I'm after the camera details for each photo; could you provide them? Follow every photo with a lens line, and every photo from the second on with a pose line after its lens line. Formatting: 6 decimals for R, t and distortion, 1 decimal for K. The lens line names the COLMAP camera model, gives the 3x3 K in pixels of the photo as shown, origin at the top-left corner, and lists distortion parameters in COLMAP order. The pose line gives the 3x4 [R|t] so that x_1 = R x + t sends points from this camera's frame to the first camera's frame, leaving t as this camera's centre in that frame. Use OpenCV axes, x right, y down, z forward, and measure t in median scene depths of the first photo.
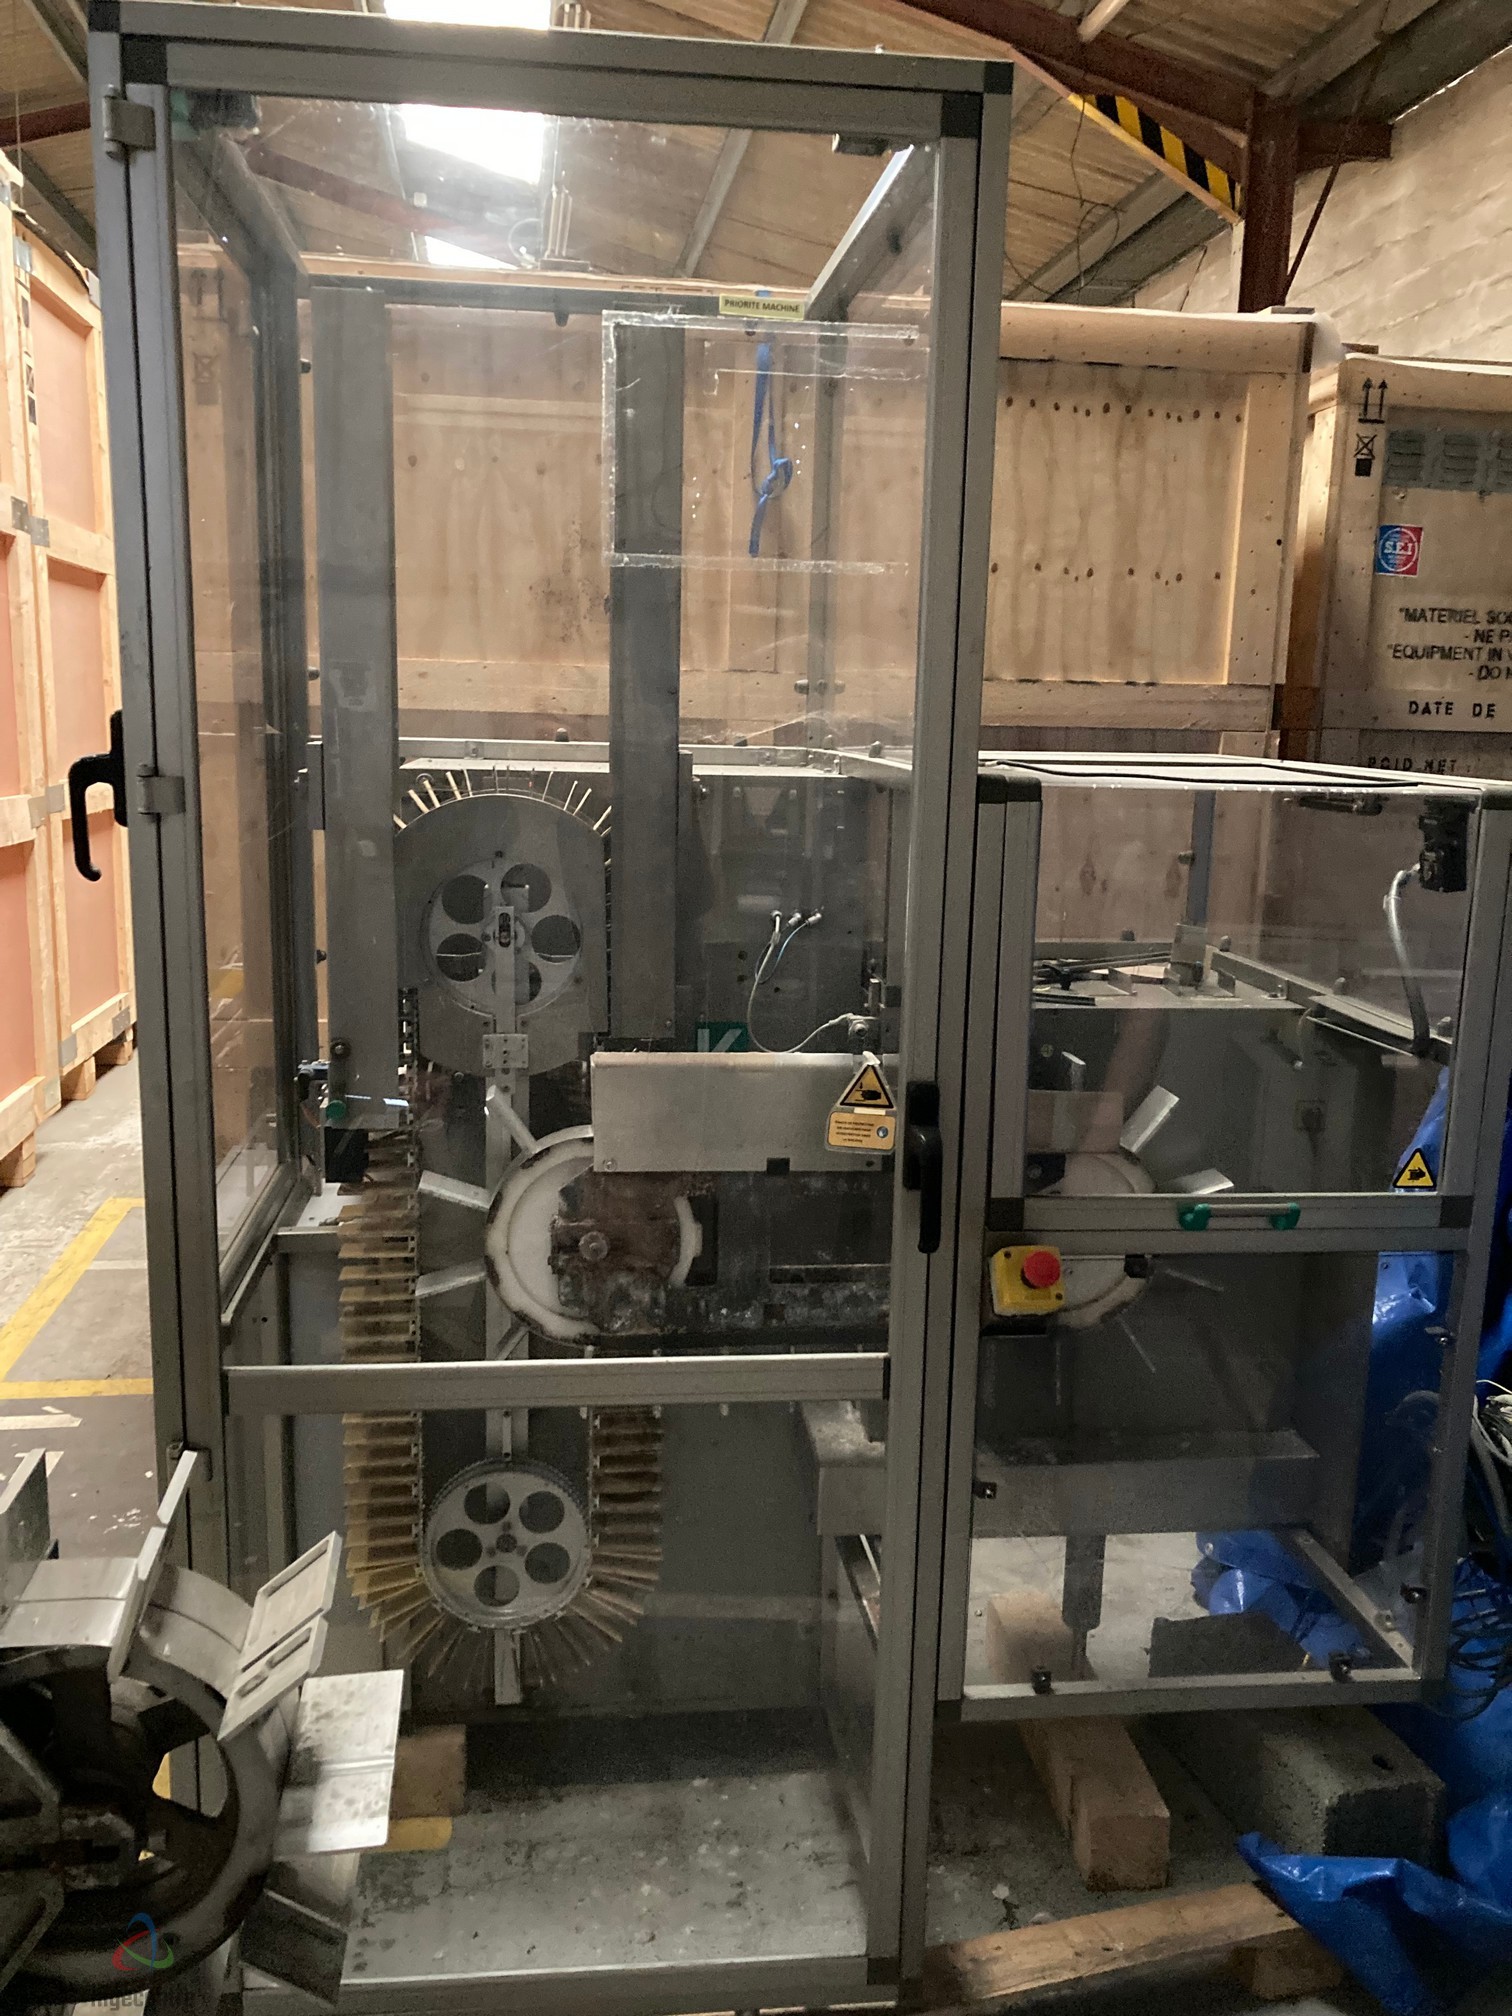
lens RADIAL K [[1659.9, 0, 746.6], [0, 1659.9, 1010.5], [0, 0, 1]] dist [0.012313, 0.014394]
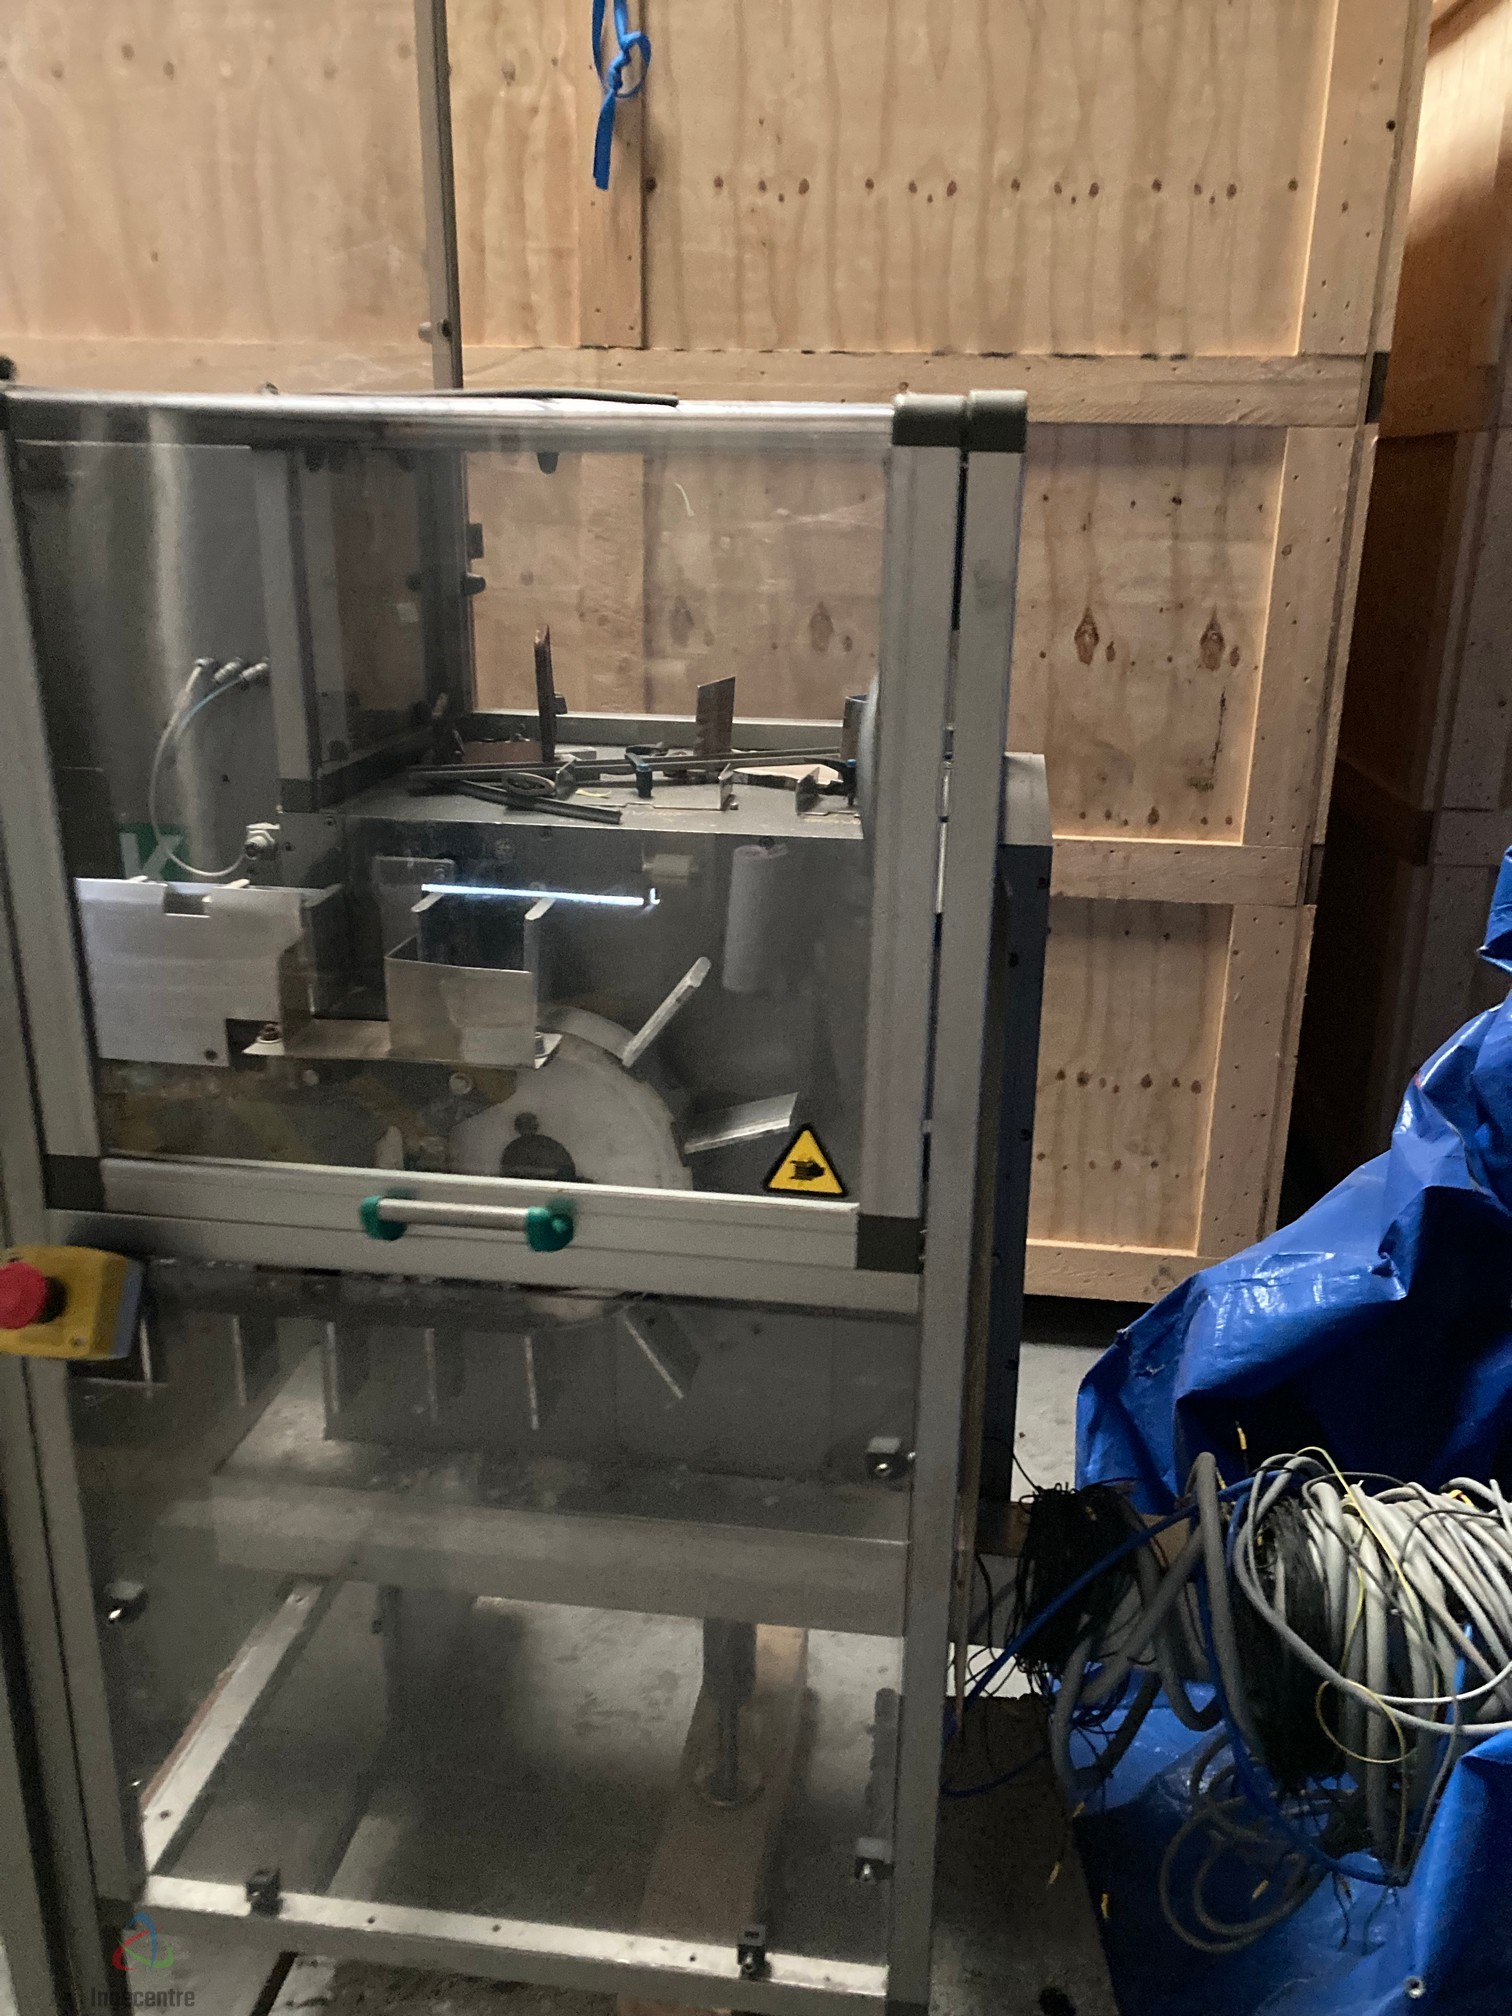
lens RADIAL K [[1659.9, 0, 759.2], [0, 1659.9, 1012.9], [0, 0, 1]] dist [0.012313, 0.014394]
pose [[0.967316, 0.070946, -0.243447, 0.264856], [-0.038906, 0.990219, 0.133986, -0.010950], [0.250572, -0.120135, 0.960615, 0.255475]]
